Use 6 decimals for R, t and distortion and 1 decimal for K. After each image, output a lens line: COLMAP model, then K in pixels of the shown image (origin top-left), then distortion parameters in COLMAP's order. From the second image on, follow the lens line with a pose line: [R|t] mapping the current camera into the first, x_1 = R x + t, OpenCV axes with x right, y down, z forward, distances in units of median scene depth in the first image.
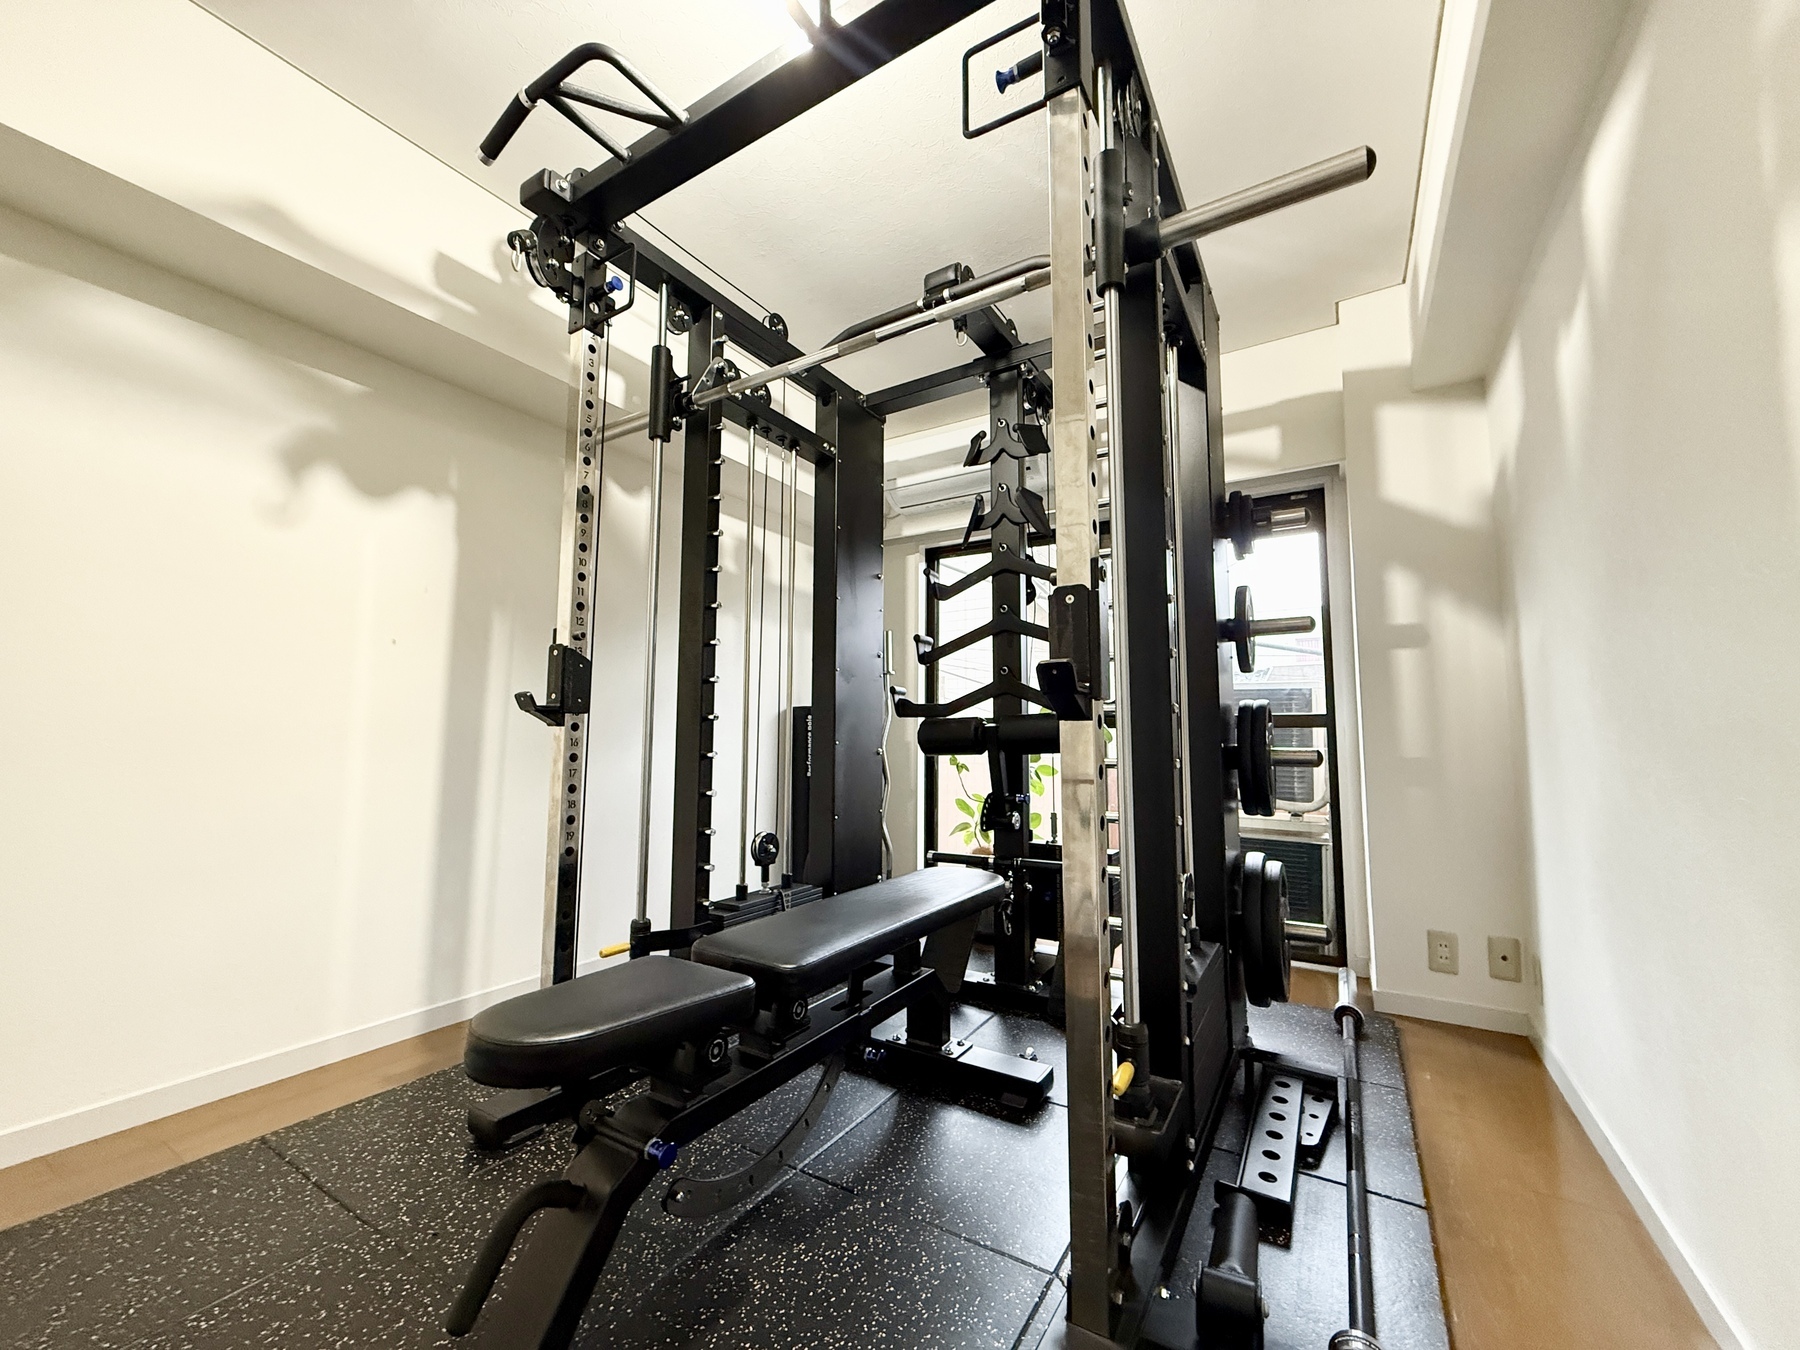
lens RADIAL K [[717.3, 0, 900.0], [0, 717.3, 675.0], [0, 0, 1]] dist [-0.000701, 0.000103]
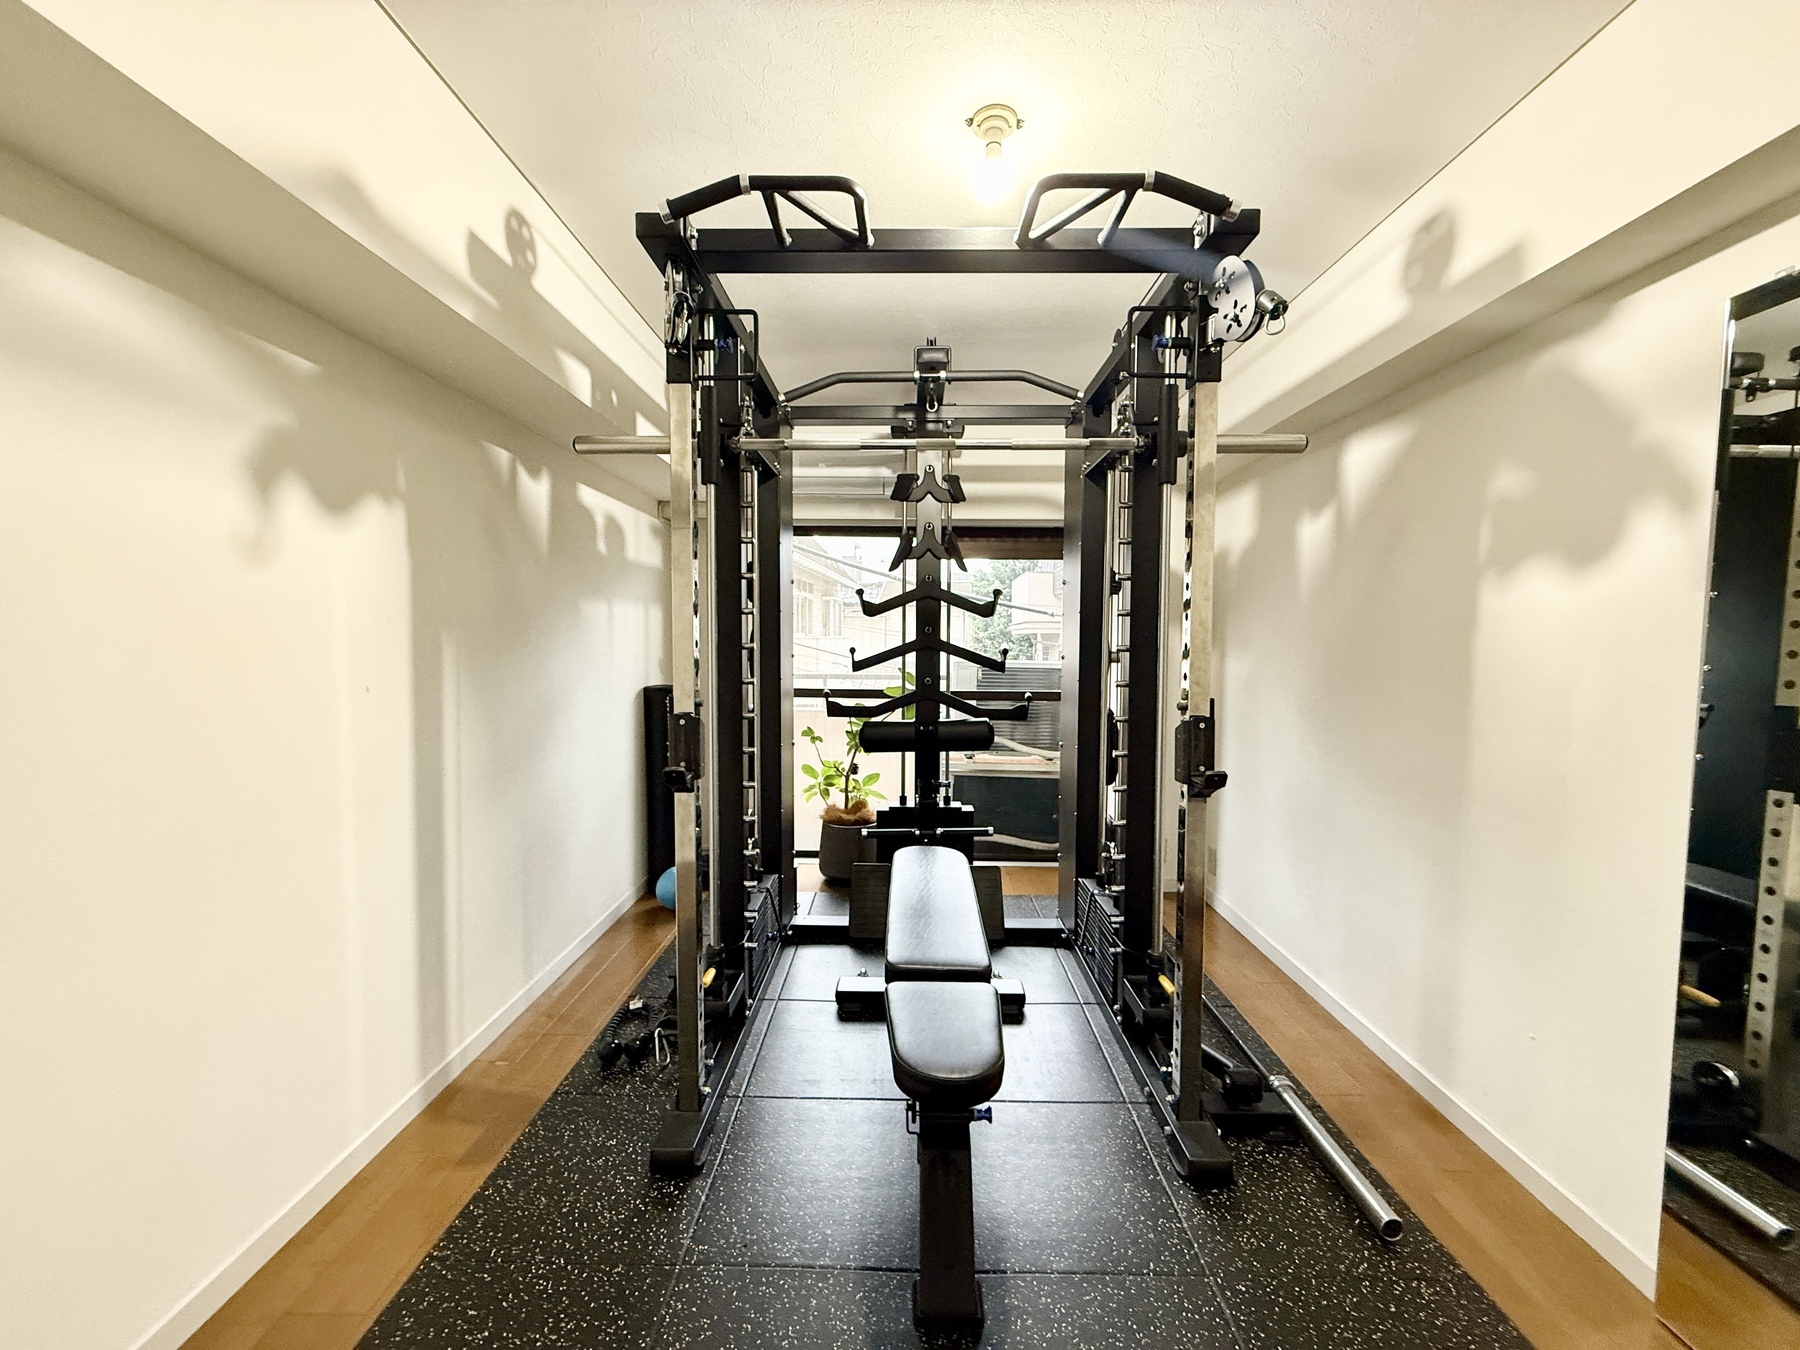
lens RADIAL K [[717.3, 0, 900.0], [0, 717.3, 675.0], [0, 0, 1]] dist [-0.000701, 0.000103]
pose [[0.857263, -0.025331, 0.514255, -0.641894], [-0.050682, 0.989787, 0.133240, -0.217431], [-0.512378, -0.140285, 0.847224, -0.015118]]
